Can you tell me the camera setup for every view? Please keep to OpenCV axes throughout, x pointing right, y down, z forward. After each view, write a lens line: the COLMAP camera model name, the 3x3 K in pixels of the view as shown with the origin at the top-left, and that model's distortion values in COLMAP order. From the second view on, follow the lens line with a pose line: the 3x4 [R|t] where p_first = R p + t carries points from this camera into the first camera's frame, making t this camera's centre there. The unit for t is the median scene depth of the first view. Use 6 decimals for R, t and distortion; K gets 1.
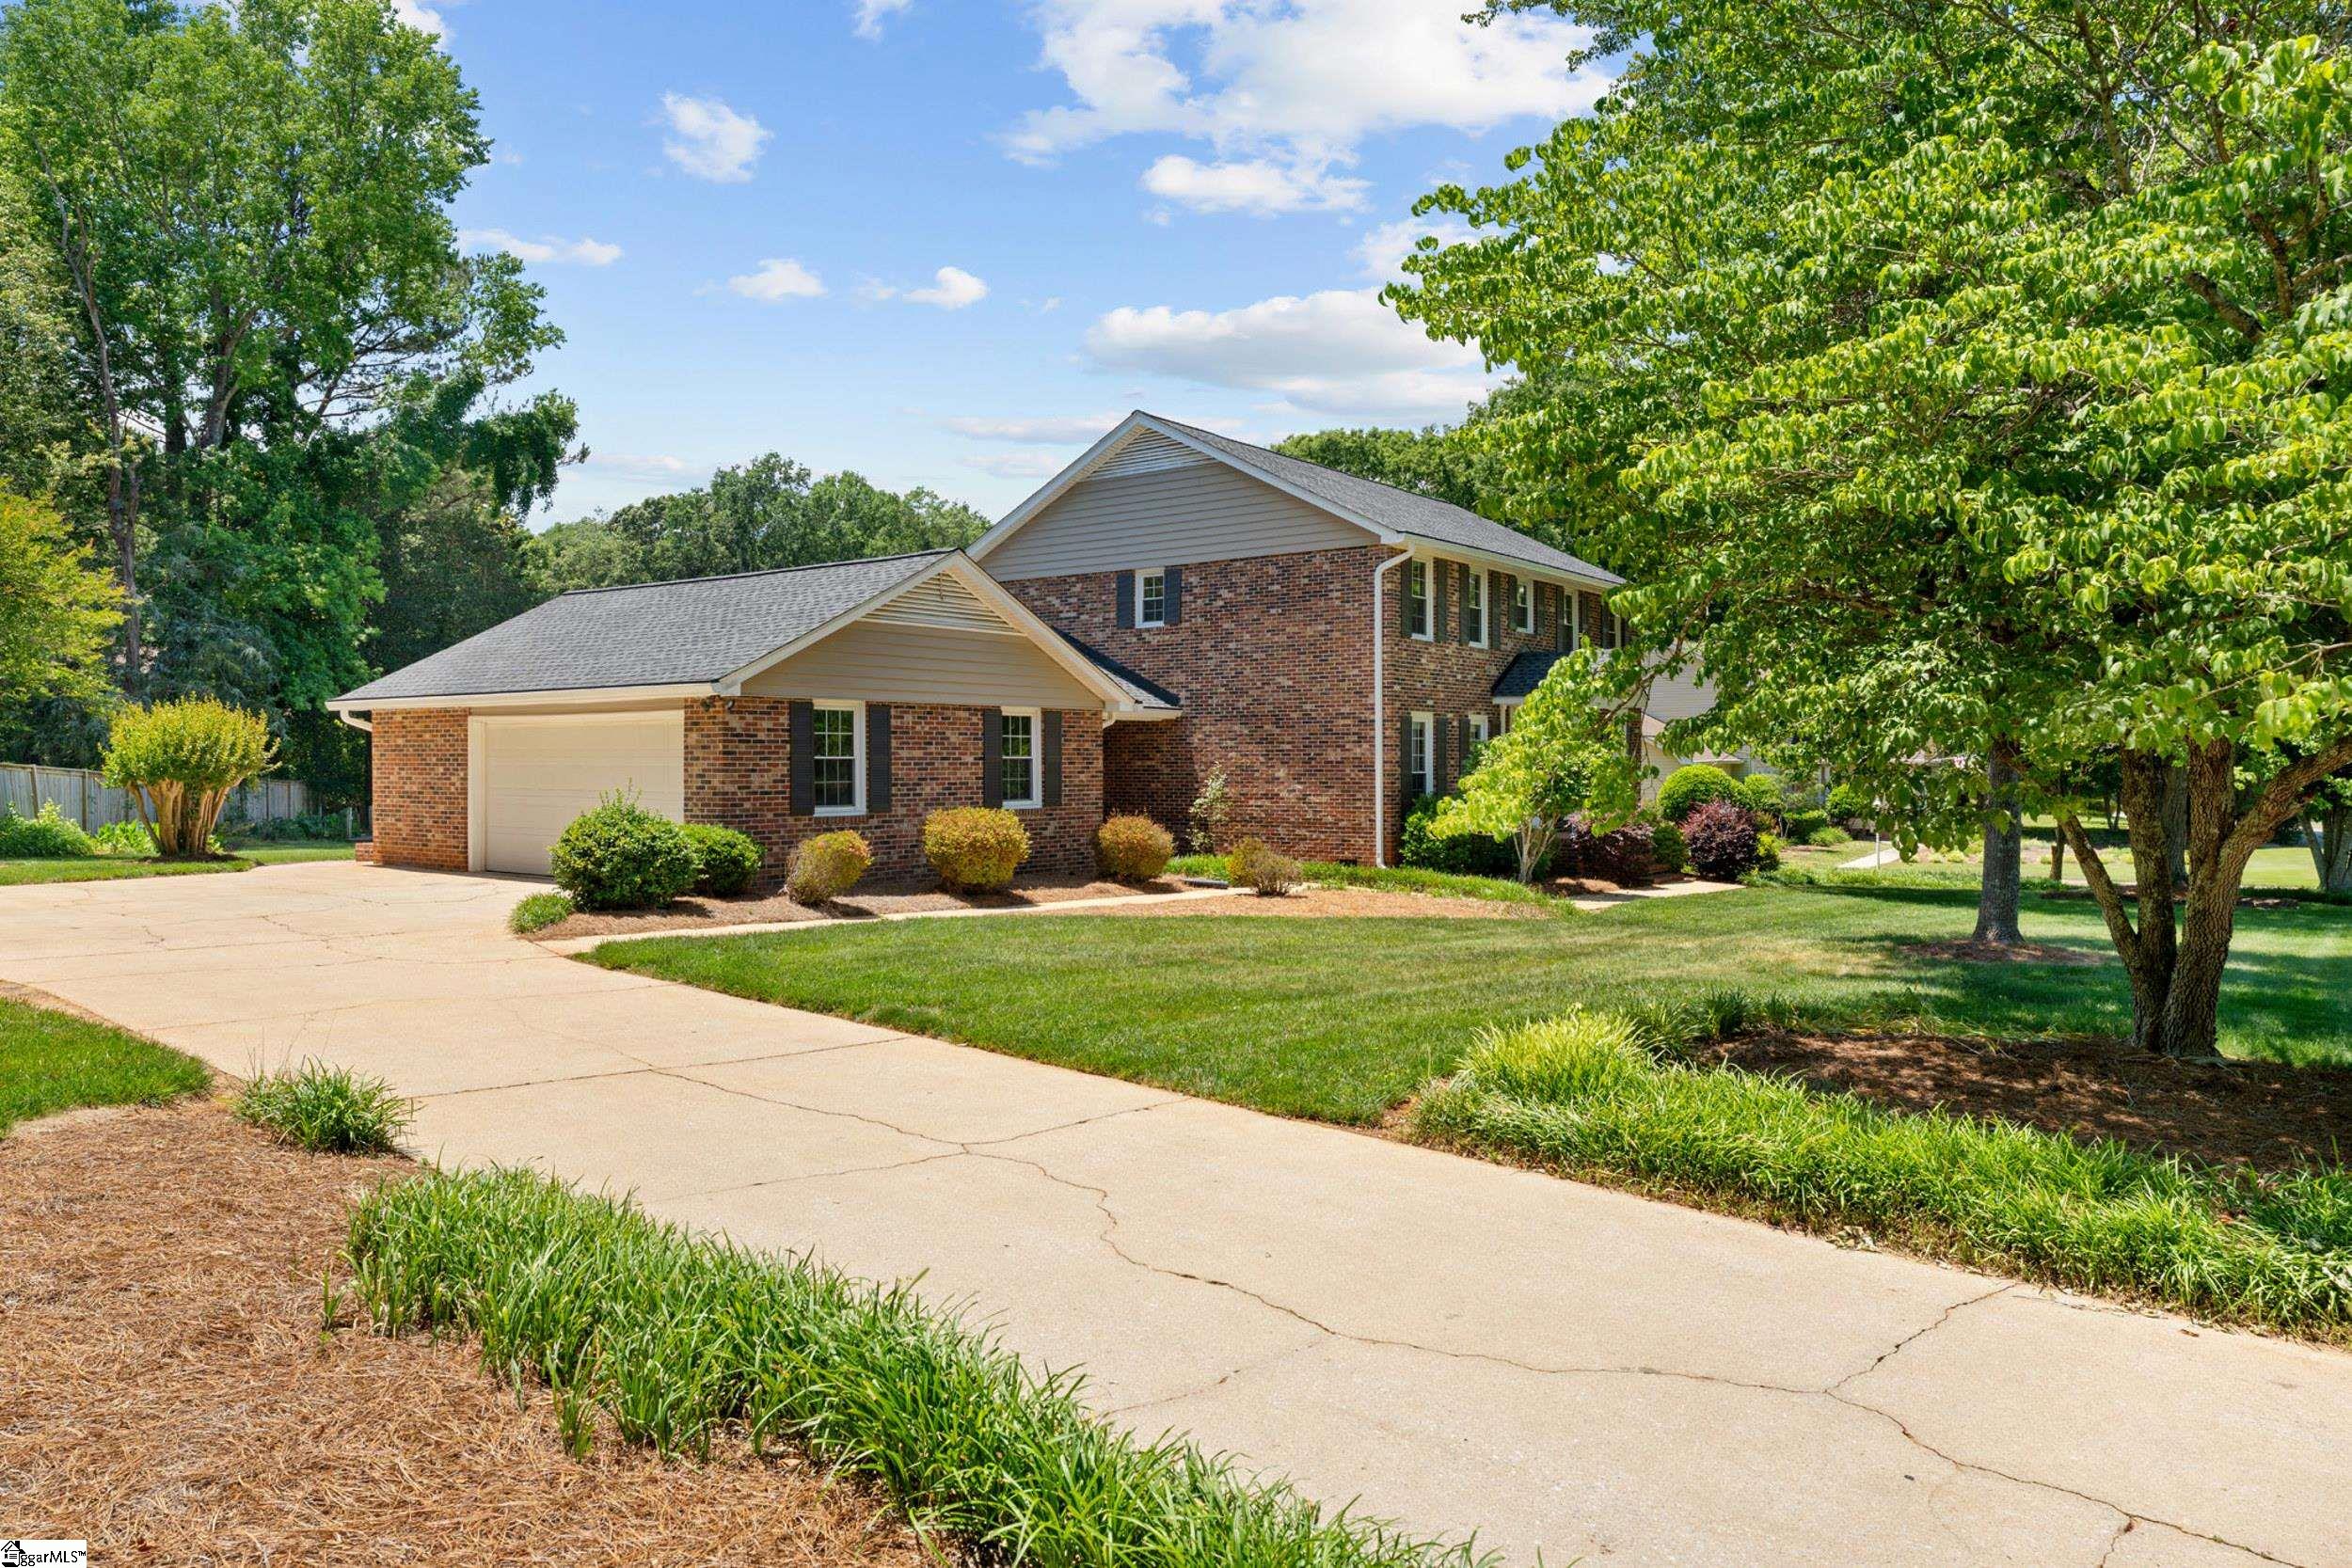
lens RADIAL K [[1753.2, 0, 1160.0], [0, 1753.2, 799.6], [0, 0, 1]] dist [0.002310, 0.002602]
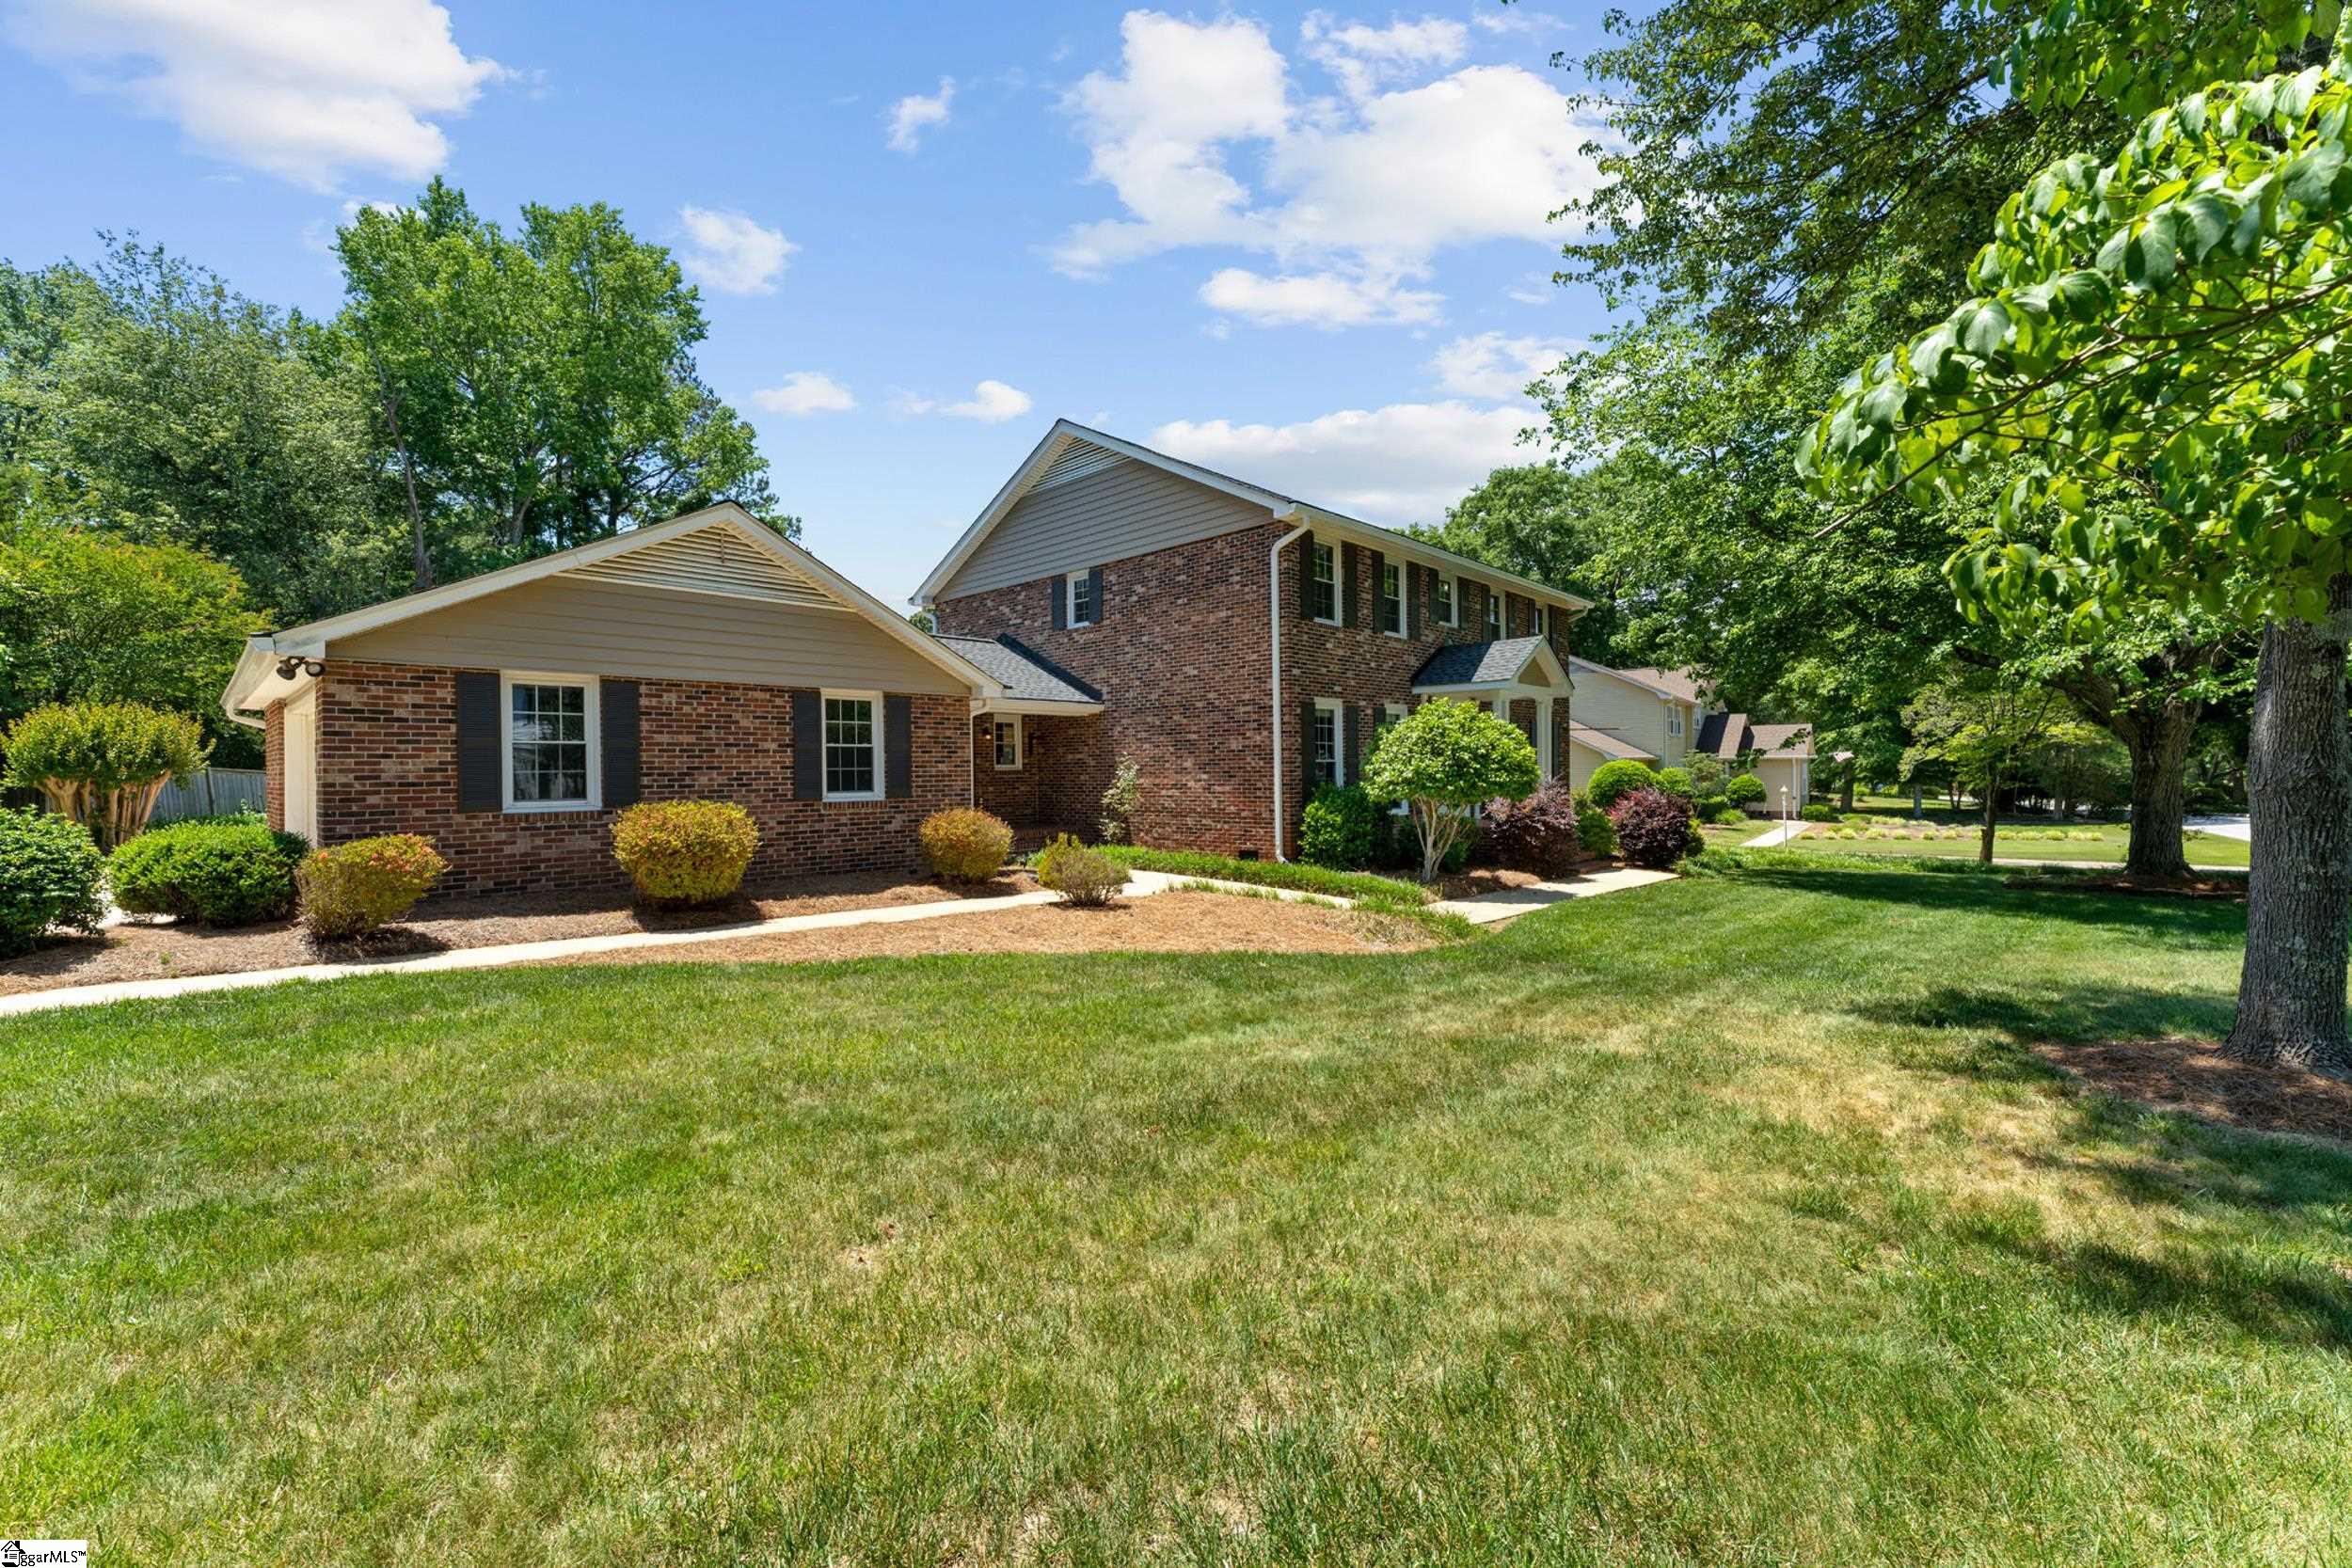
lens RADIAL K [[946.8, 0, 1189.0], [0, 946.8, 781.9], [0, 0, 1]] dist [0.000820, -0.001021]
pose [[0.991874, -0.008913, -0.126911, 0.136942], [0.007438, 0.999899, -0.012086, 0.002128], [0.127006, 0.011044, 0.991841, 0.463267]]
